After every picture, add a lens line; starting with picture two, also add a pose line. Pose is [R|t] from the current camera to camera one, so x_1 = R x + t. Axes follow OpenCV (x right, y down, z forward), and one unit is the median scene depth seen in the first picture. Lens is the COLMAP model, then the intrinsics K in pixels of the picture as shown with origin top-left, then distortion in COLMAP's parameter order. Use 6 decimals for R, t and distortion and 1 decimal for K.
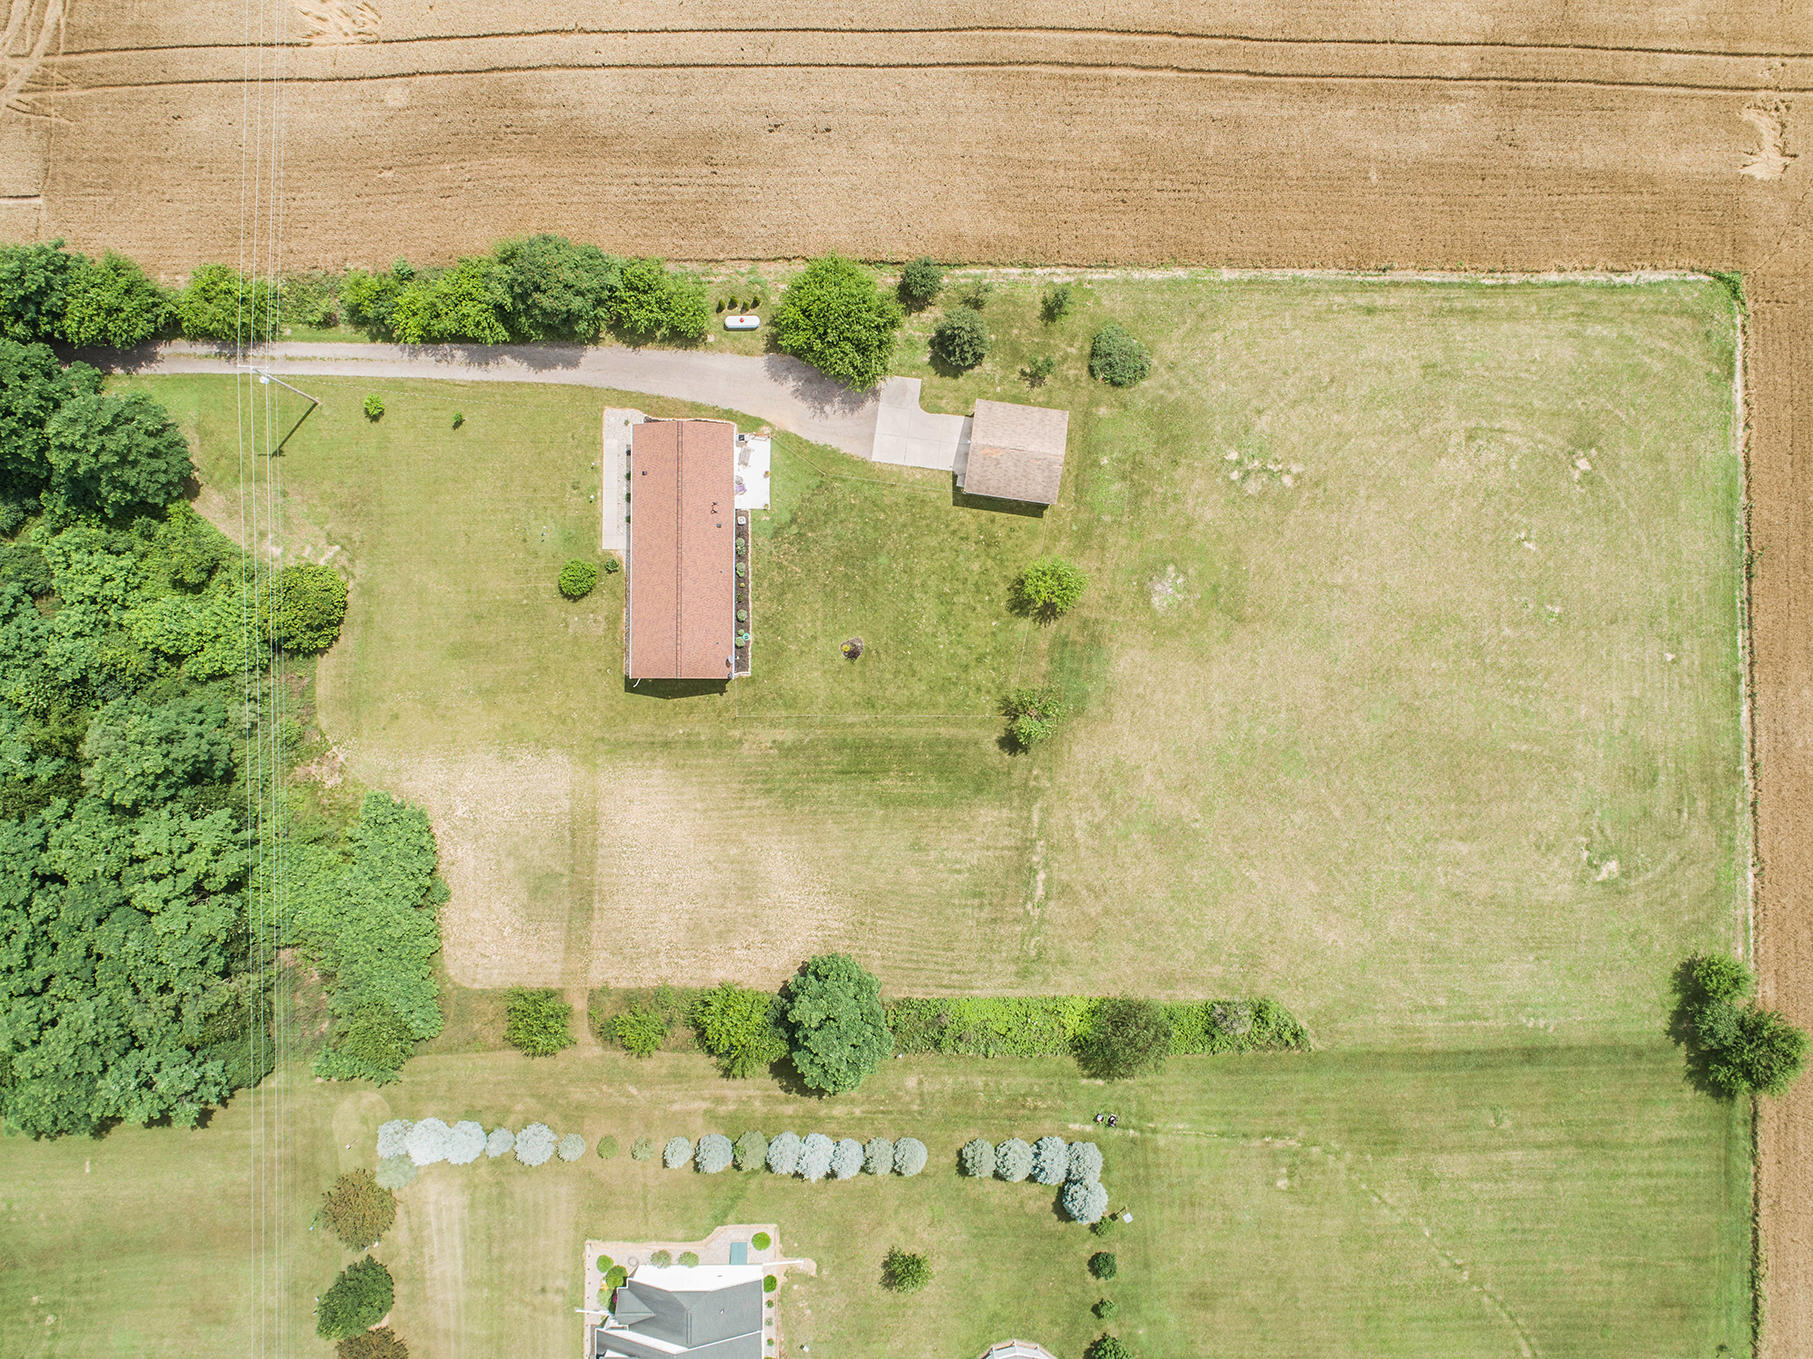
lens RADIAL K [[1411.1, 0, 906.5], [0, 1411.1, 679.5], [0, 0, 1]] dist [0.011828, -0.002567]
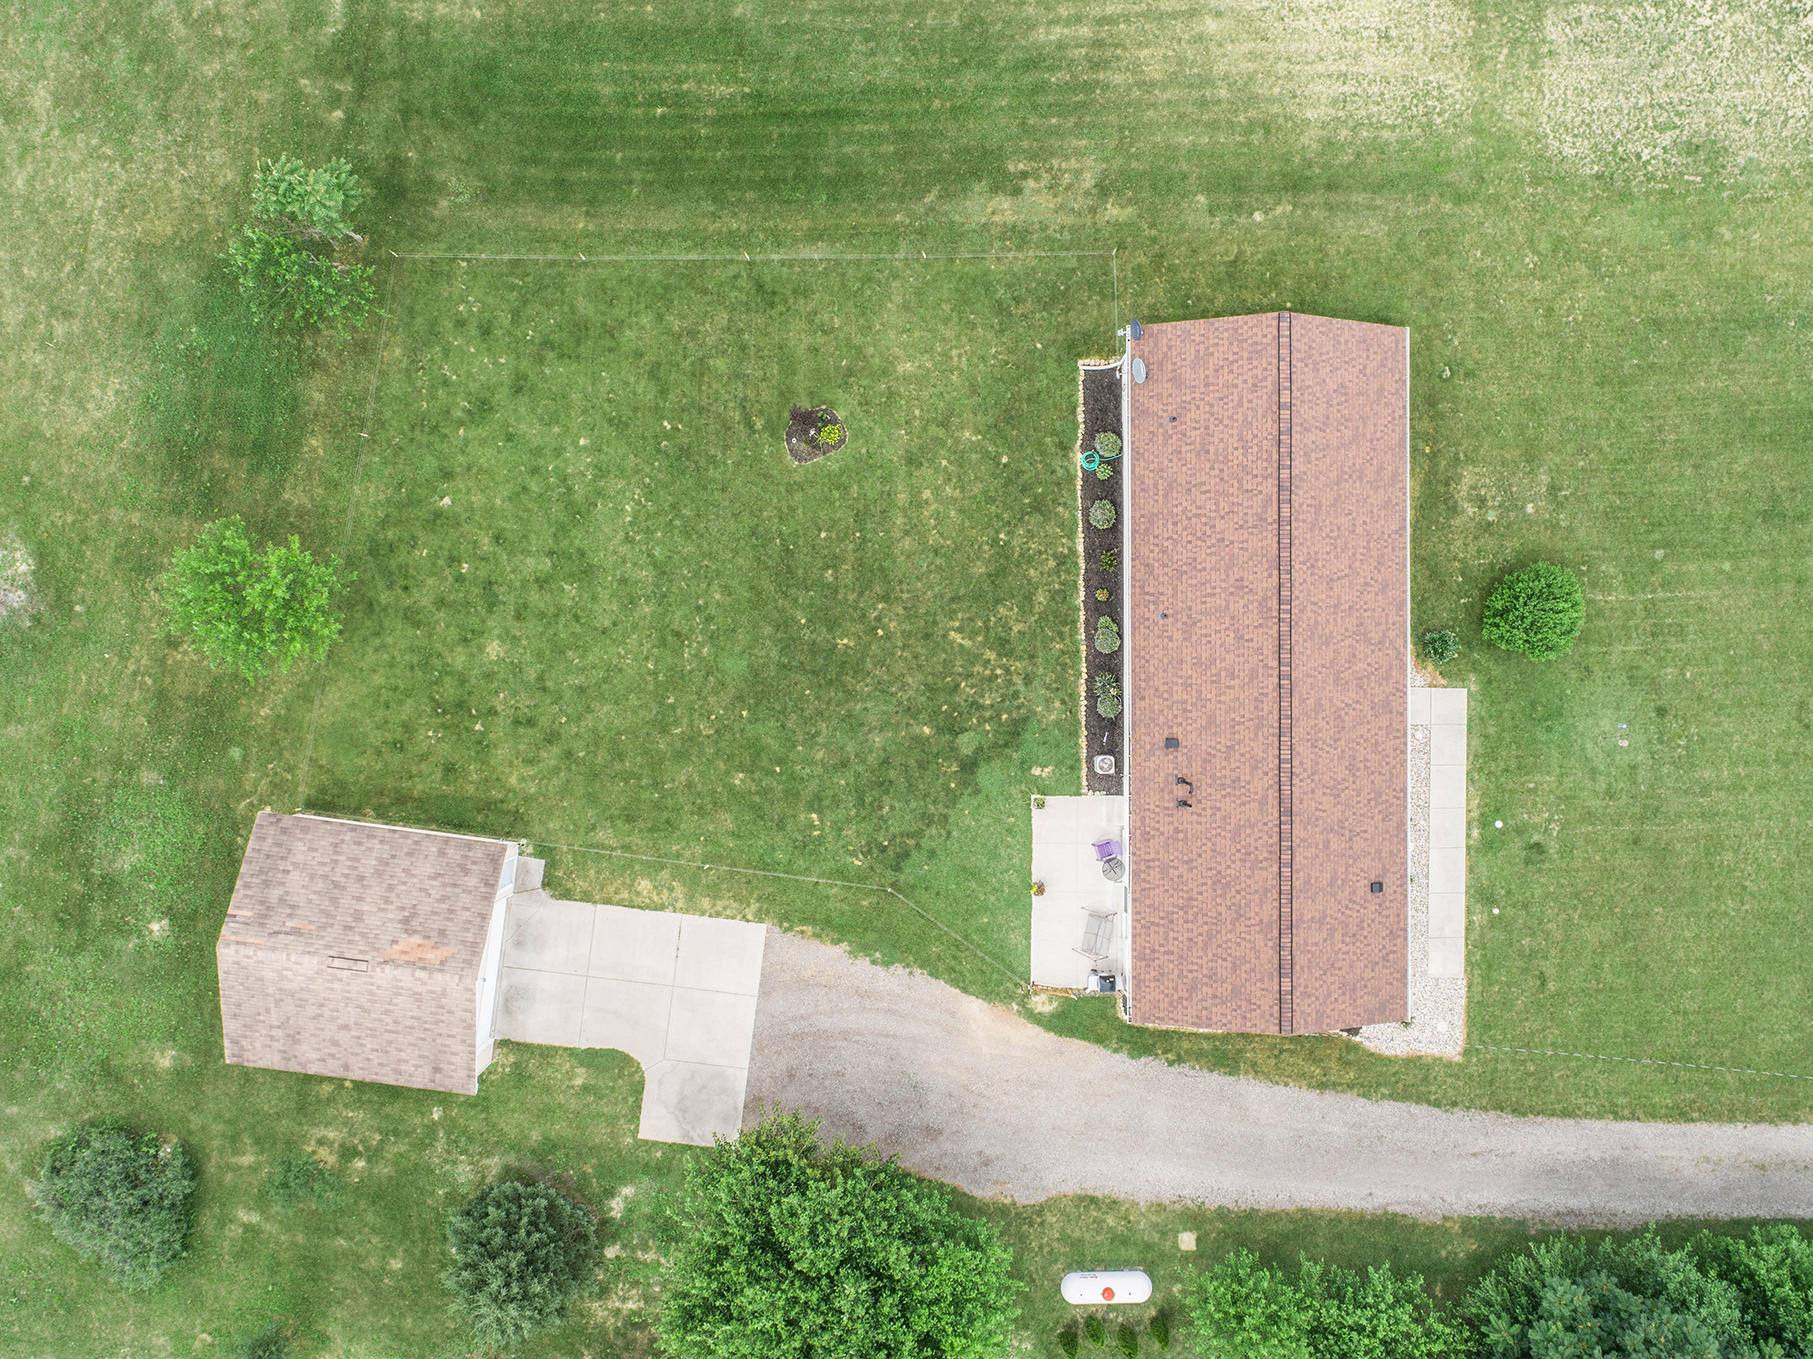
lens RADIAL K [[1411.1, 0, 906.5], [0, 1411.1, 679.5], [0, 0, 1]] dist [0.011828, -0.002567]
pose [[-0.999868, 0.005238, -0.015412, -0.057263], [-0.005360, -0.999955, 0.007882, -0.092089], [-0.015370, 0.007963, 0.999850, 0.616372]]
